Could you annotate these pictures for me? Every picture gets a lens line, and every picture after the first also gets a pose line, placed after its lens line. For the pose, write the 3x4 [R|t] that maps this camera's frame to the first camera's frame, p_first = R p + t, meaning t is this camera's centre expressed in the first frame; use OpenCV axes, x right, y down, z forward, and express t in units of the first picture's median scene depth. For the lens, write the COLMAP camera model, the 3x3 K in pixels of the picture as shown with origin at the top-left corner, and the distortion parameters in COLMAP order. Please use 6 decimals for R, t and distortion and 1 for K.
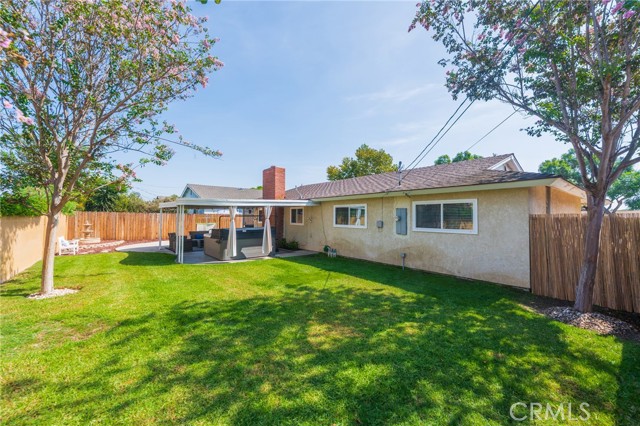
lens RADIAL K [[262.1, 0, 319.5], [0, 262.1, 212.0], [0, 0, 1]] dist [-0.003019, -0.000391]
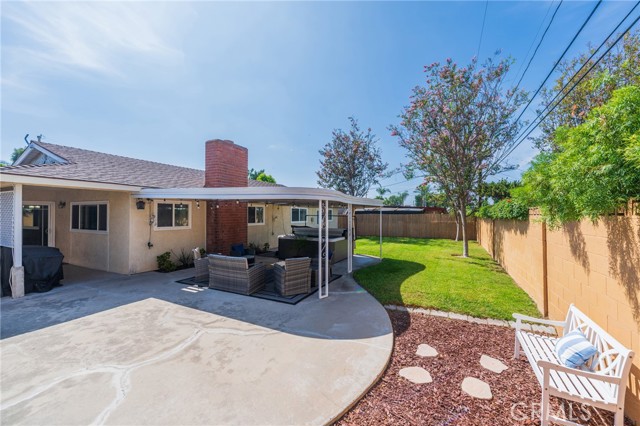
lens RADIAL K [[262.1, 0, 319.5], [0, 262.1, 212.0], [0, 0, 1]] dist [-0.003019, -0.000391]
pose [[-0.388466, 0.000687, 0.921463, -1.632349], [-0.022652, 0.999690, -0.010294, 0.016393], [-0.921184, -0.024872, -0.388331, 1.879802]]
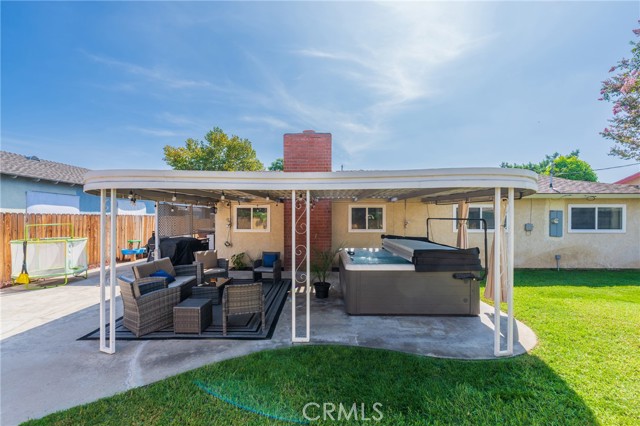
lens RADIAL K [[255.7, 0, 321.1], [0, 255.7, 238.0], [0, 0, 1]] dist [-0.000236, -0.000201]
pose [[0.660005, -0.060826, 0.748795, -1.065827], [-0.011680, 0.995766, 0.091182, 0.012047], [-0.751171, -0.068926, 0.656500, 1.078532]]
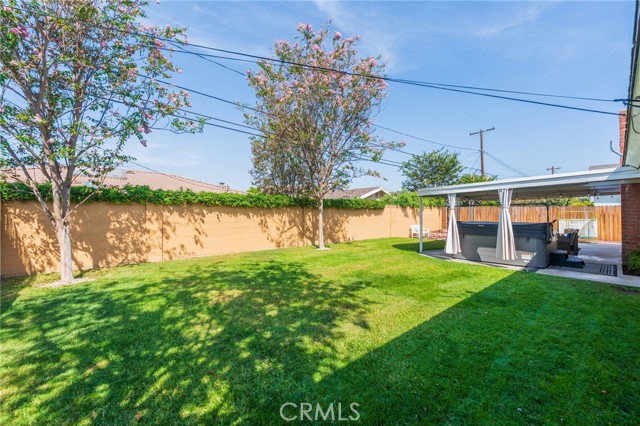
lens RADIAL K [[262.1, 0, 319.5], [0, 262.1, 212.0], [0, 0, 1]] dist [-0.003019, -0.000391]
pose [[0.027935, -0.006208, -0.999590, 0.573493], [0.015857, 0.999858, -0.005766, 0.040160], [0.999484, -0.015690, 0.028029, 0.644233]]
